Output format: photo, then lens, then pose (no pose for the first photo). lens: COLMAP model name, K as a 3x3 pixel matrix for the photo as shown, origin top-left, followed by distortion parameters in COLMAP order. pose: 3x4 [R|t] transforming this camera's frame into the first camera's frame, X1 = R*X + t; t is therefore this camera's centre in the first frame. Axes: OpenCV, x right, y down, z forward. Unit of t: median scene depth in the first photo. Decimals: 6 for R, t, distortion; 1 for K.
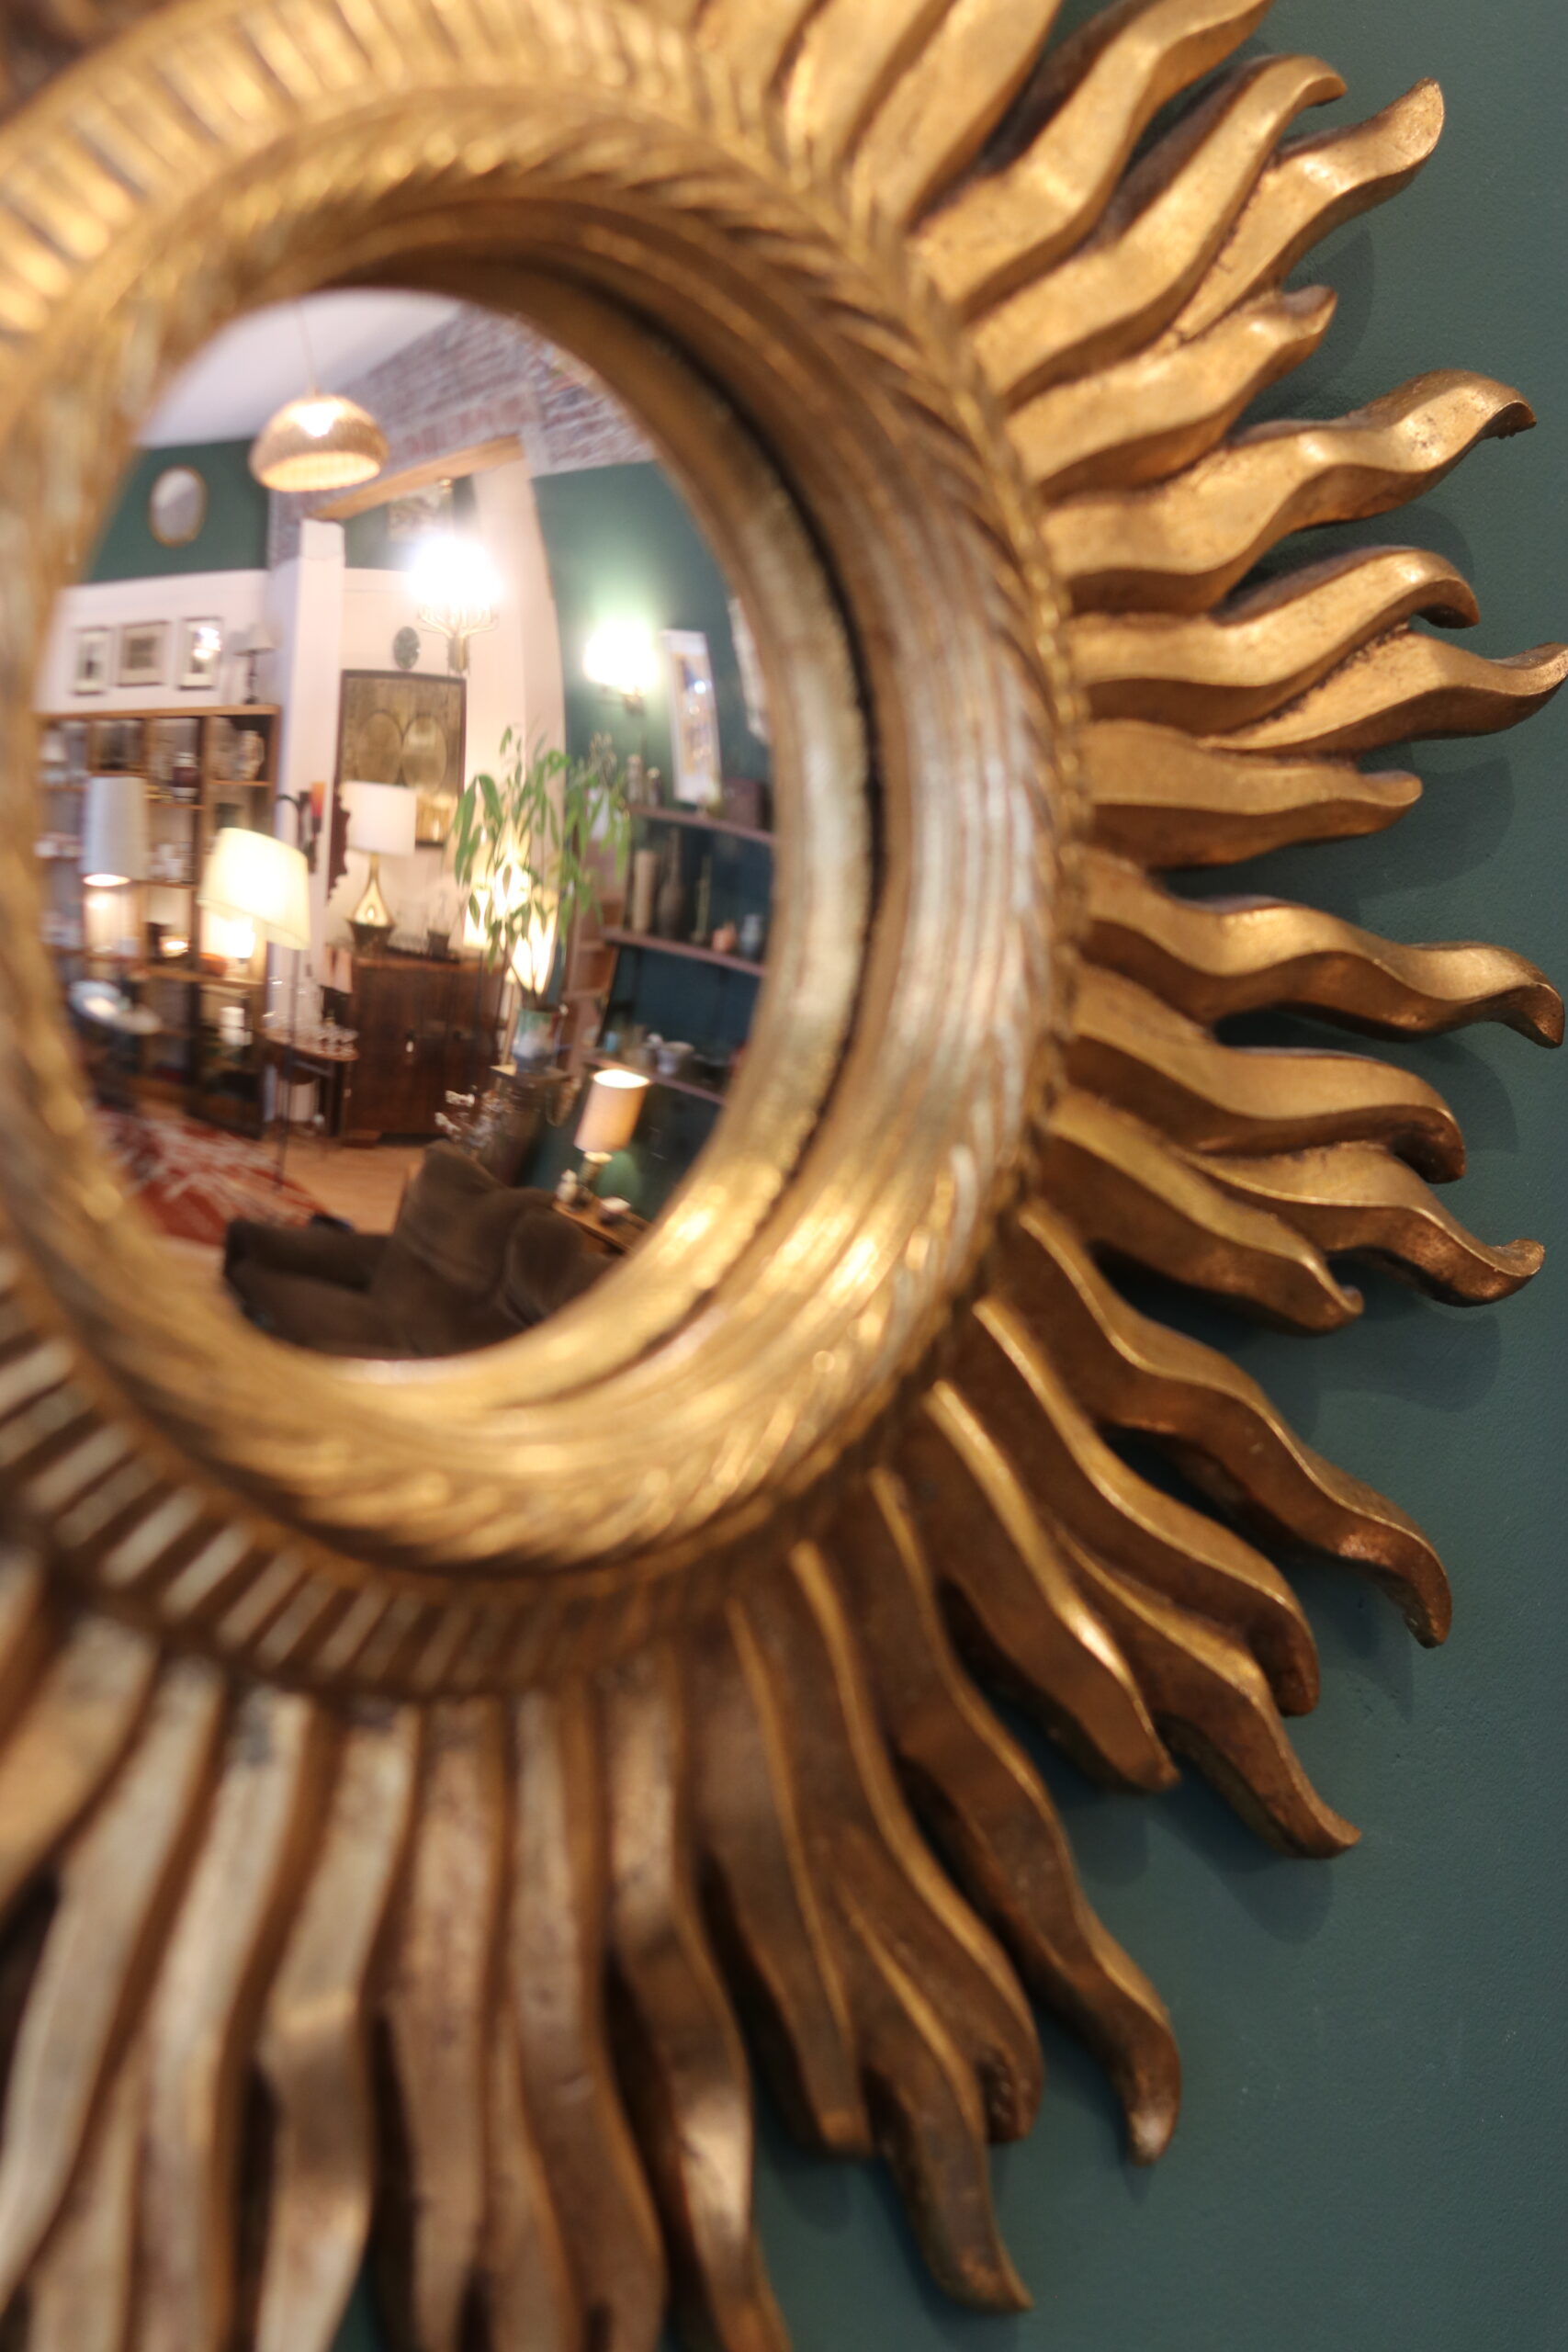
lens RADIAL K [[5605.7, 0, 784.0], [0, 5605.7, 1176.0], [0, 0, 1]] dist [-0.086285, -0.482916]
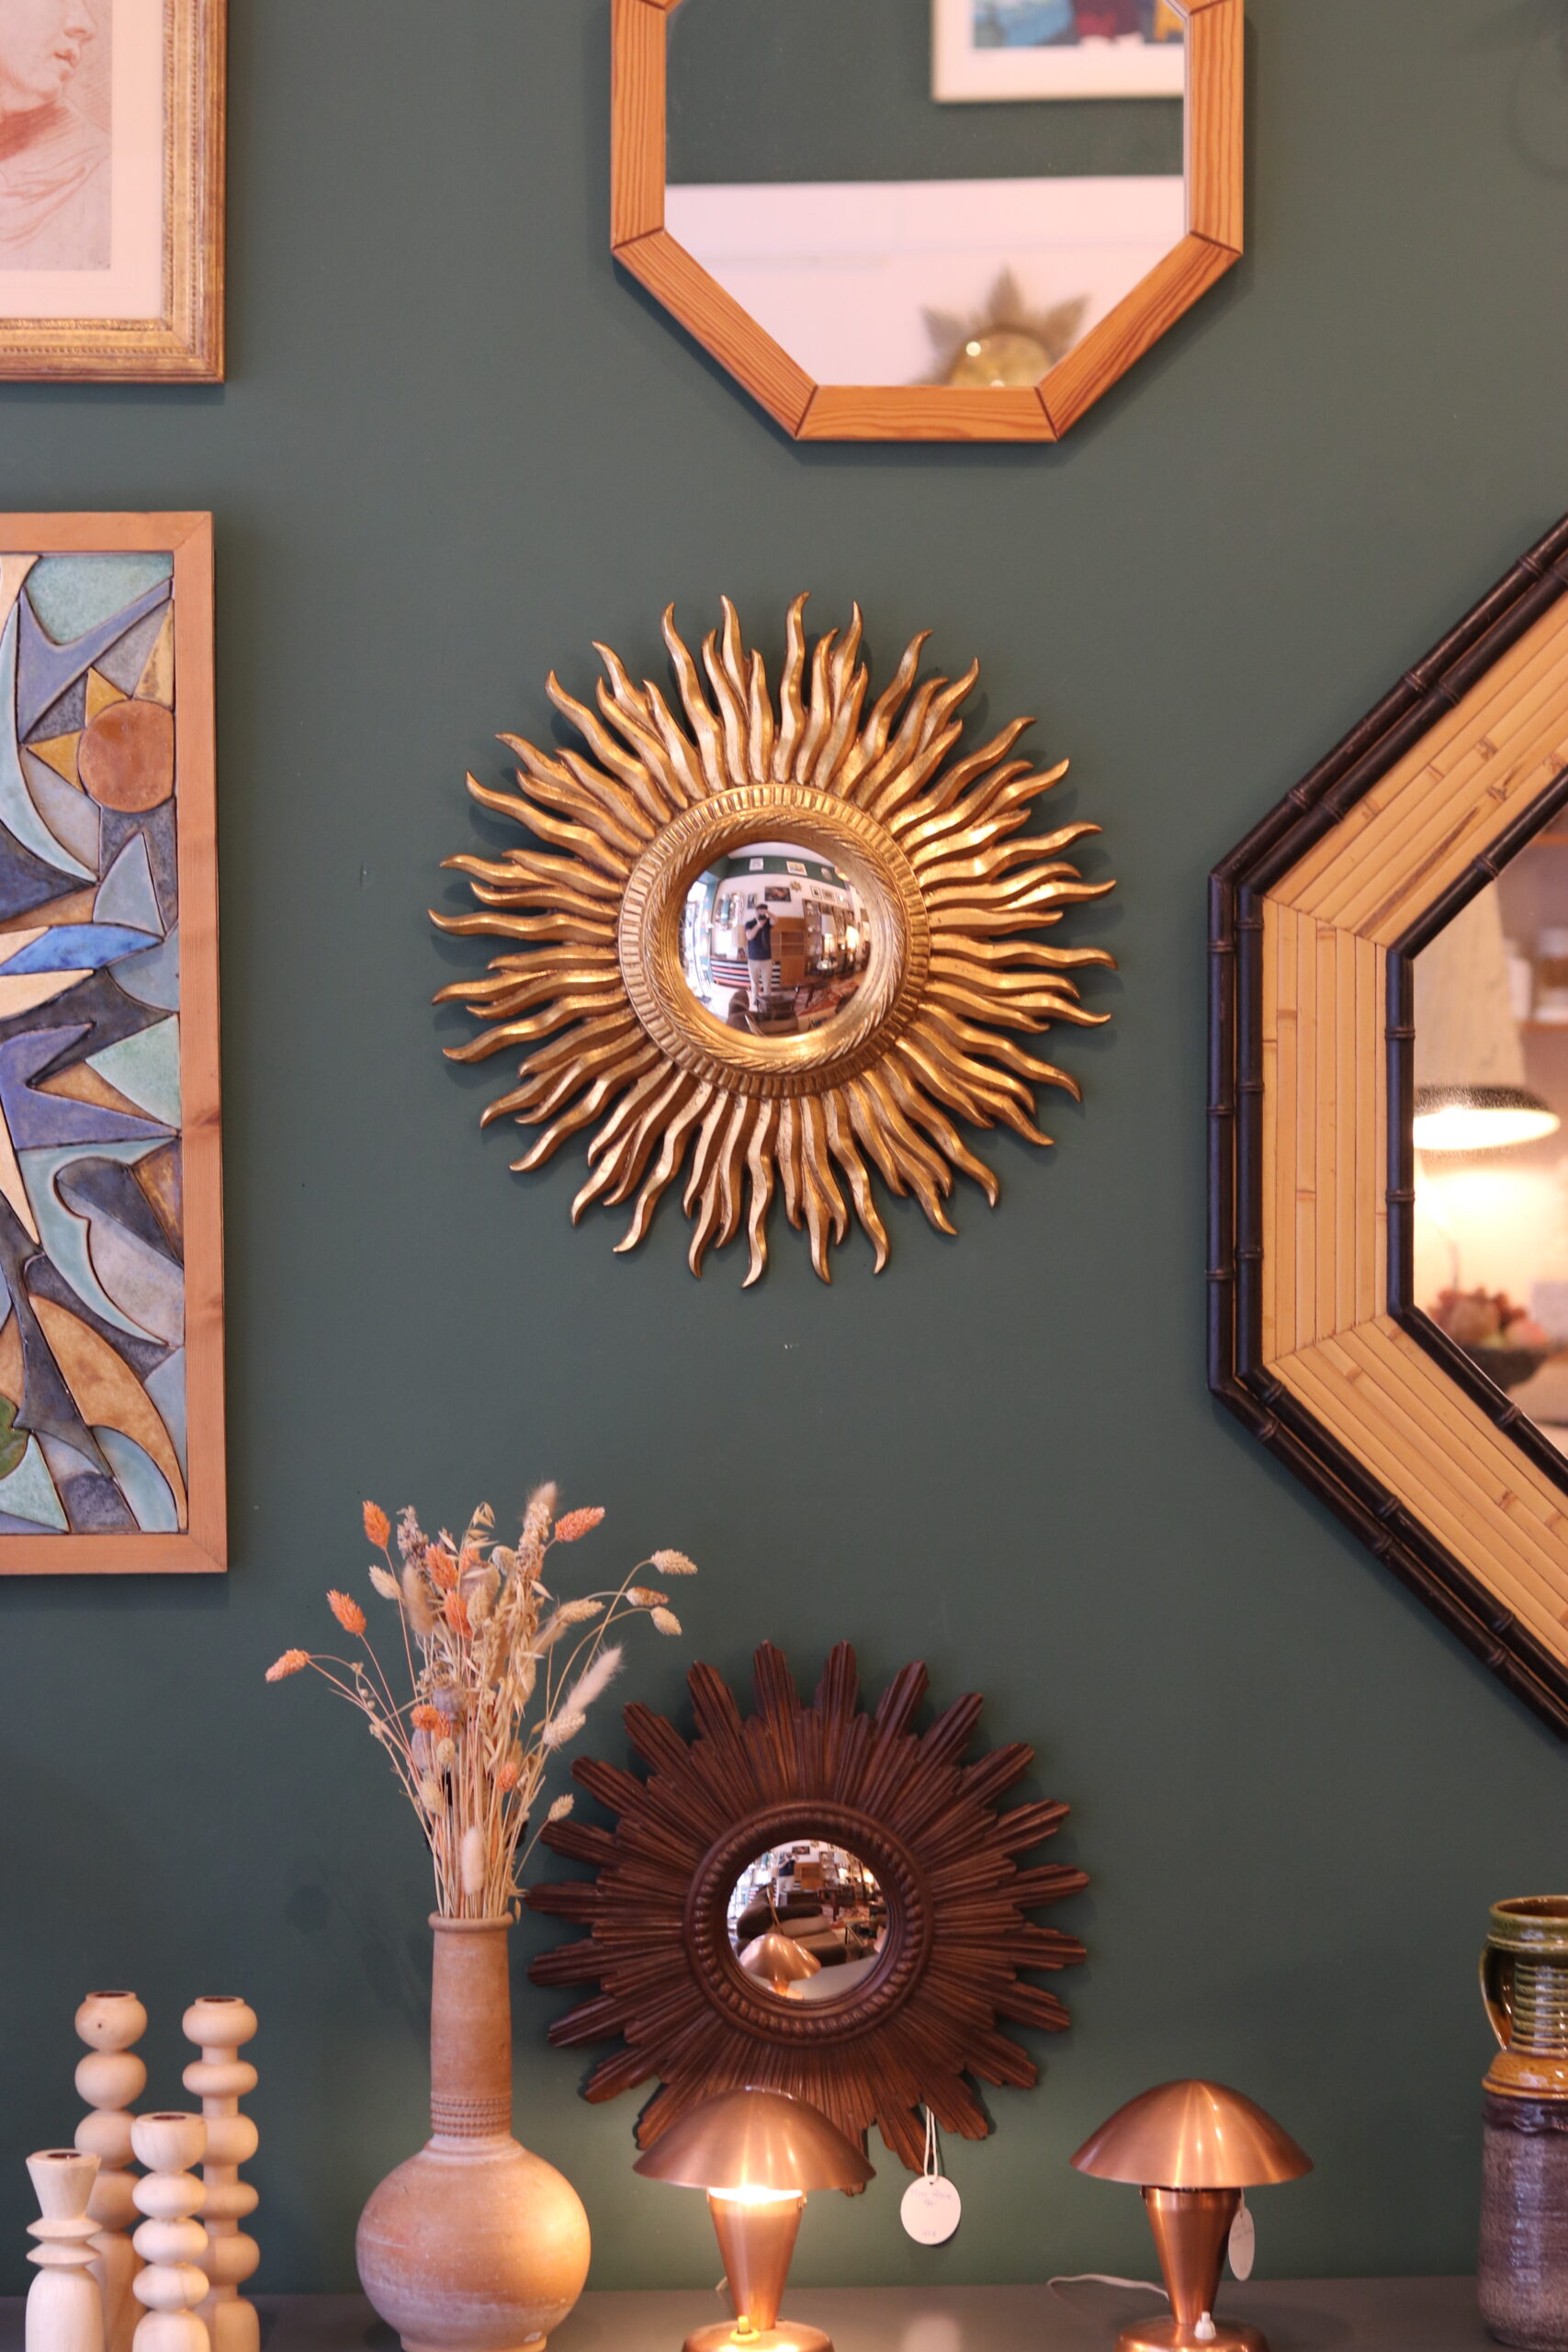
lens RADIAL K [[5605.7, 0, 784.0], [0, 5605.7, 1176.0], [0, 0, 1]] dist [-0.086285, -0.482916]
pose [[0.766662, 0.030256, -0.641337, 3.007280], [0.006504, 0.998472, 0.054880, -0.113992], [0.642018, -0.046245, 0.765294, -2.776898]]
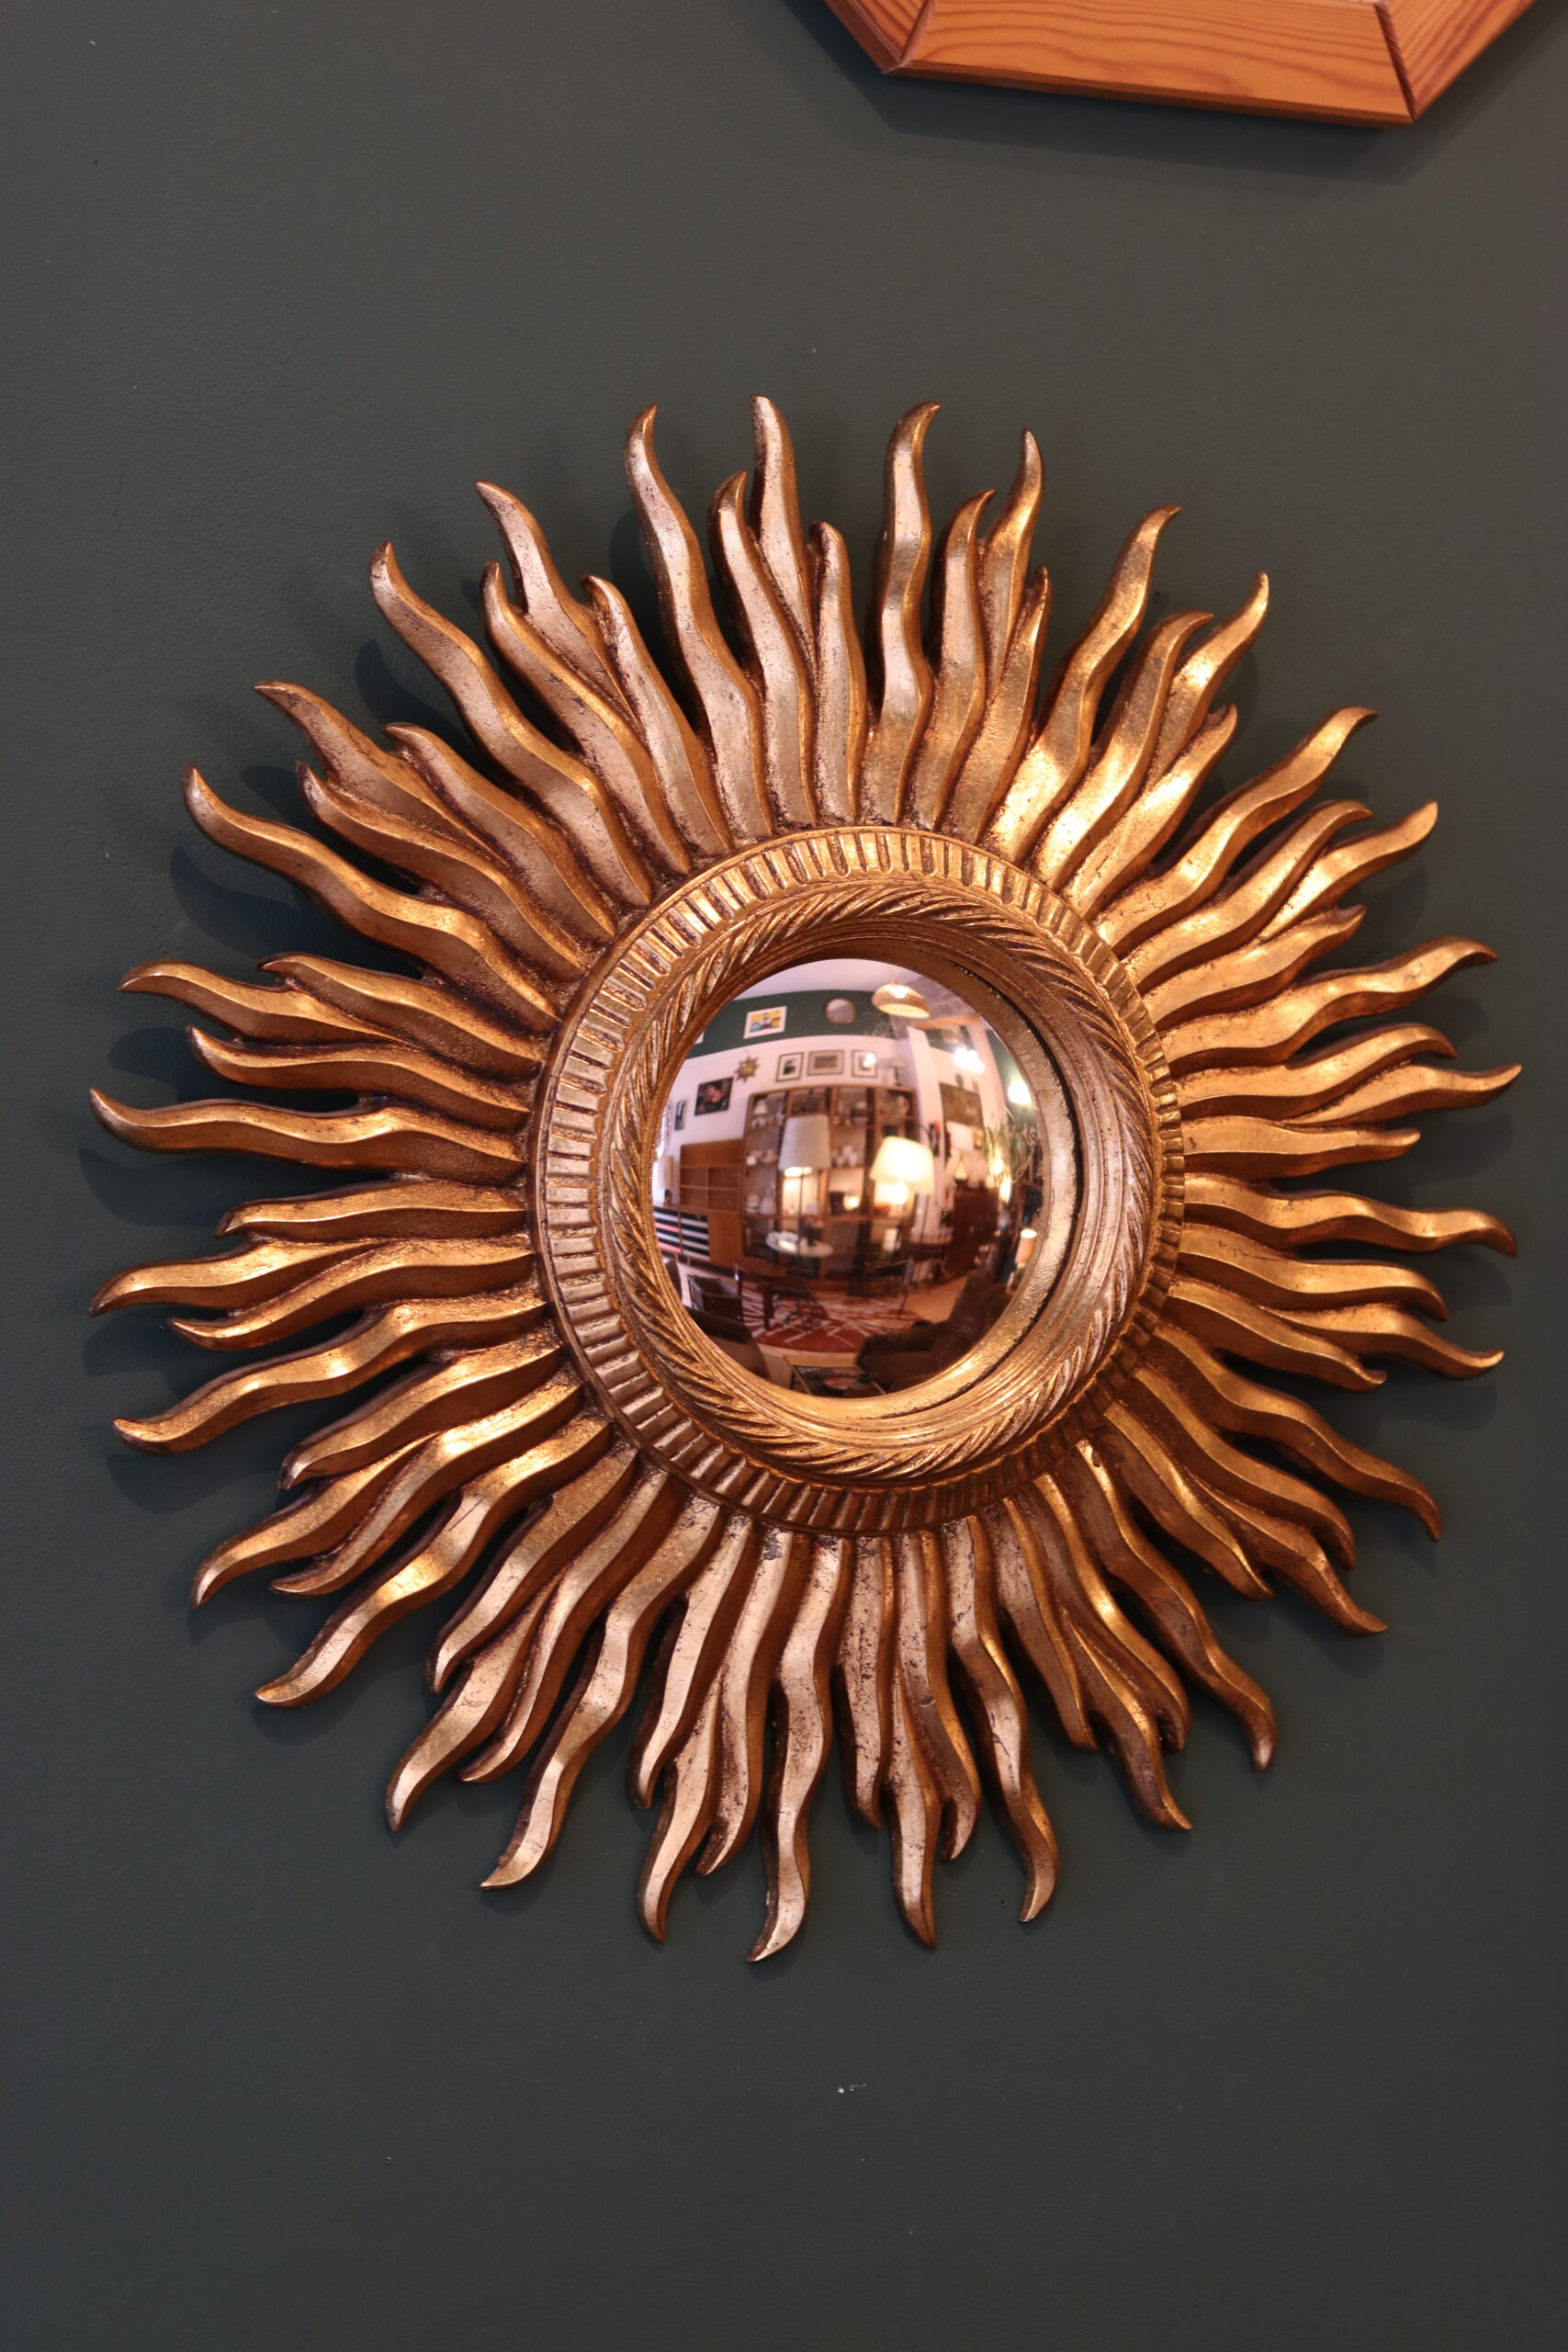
lens RADIAL K [[5605.7, 0, 784.0], [0, 5605.7, 1176.0], [0, 0, 1]] dist [-0.086285, -0.482916]
pose [[0.942446, 0.022365, -0.333610, 0.621252], [-0.019568, 0.999740, 0.011741, -0.077864], [0.333785, -0.004537, 0.942638, -1.126697]]
